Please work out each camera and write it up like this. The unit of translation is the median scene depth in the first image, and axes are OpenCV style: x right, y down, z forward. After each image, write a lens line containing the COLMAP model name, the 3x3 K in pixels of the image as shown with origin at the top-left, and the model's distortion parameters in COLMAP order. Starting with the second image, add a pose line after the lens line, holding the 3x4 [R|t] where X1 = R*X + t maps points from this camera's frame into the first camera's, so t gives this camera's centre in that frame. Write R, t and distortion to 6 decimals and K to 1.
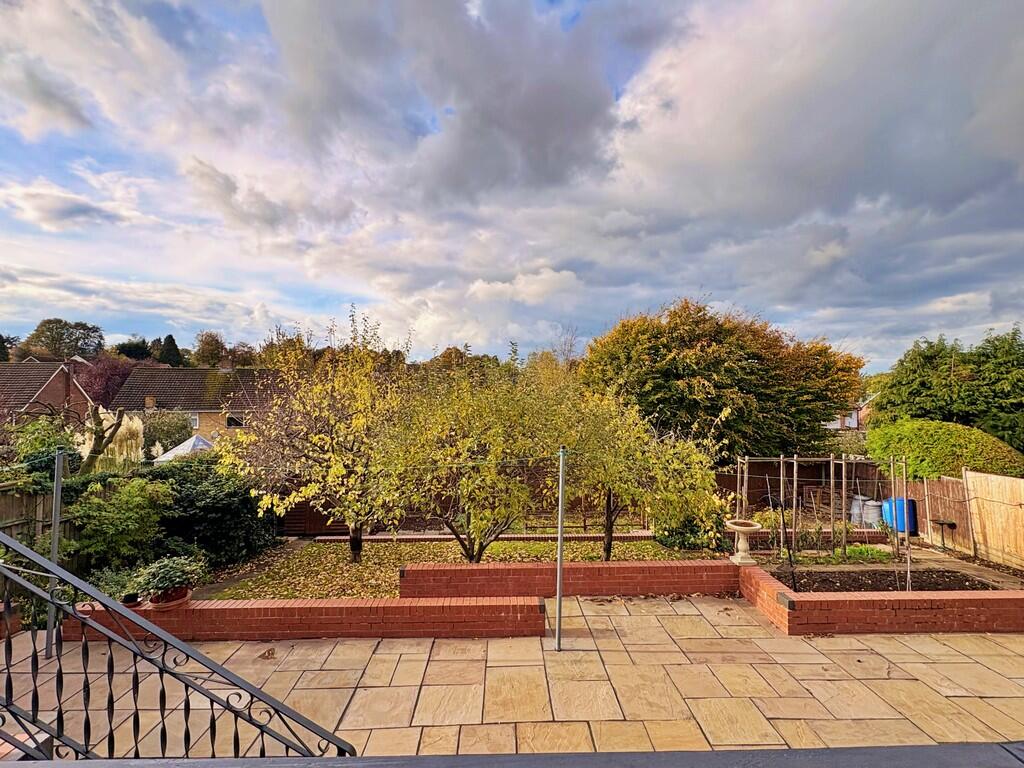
lens RADIAL K [[497.7, 0, 507.5], [0, 497.7, 367.3], [0, 0, 1]] dist [0.003449, 0.000652]
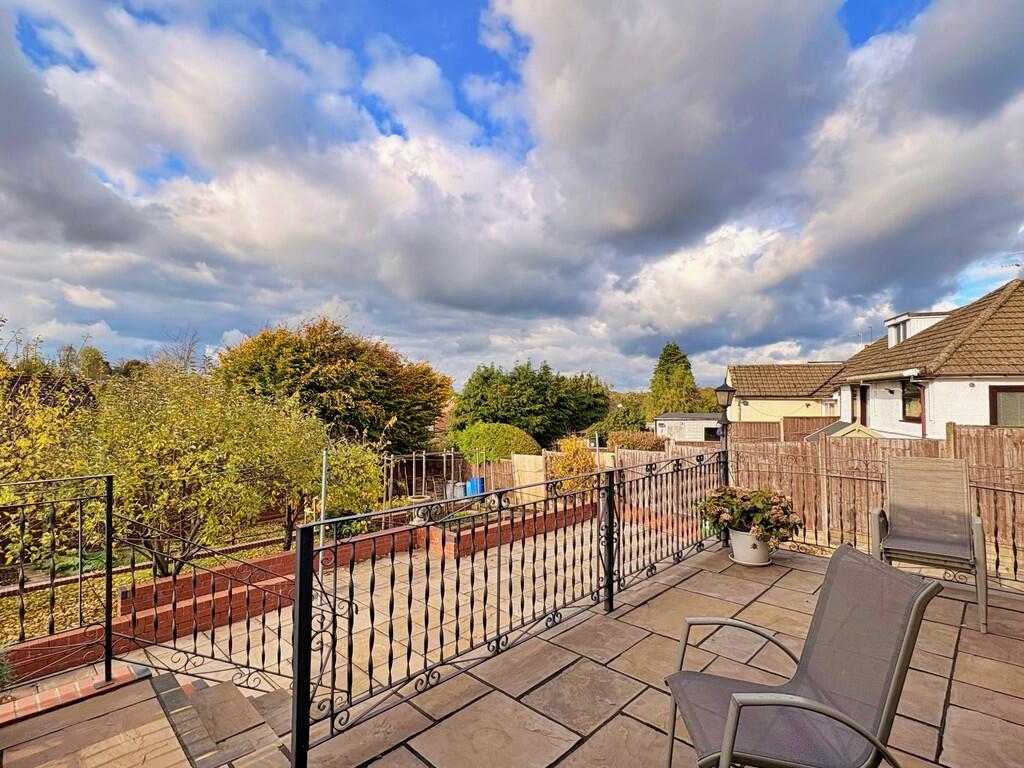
lens RADIAL K [[497.7, 0, 507.5], [0, 497.7, 367.3], [0, 0, 1]] dist [0.003449, 0.000652]
pose [[0.717765, 0.048727, 0.694578, -0.117876], [-0.034500, 0.998812, -0.034419, -0.005758], [-0.695430, 0.000742, 0.718594, -0.066138]]
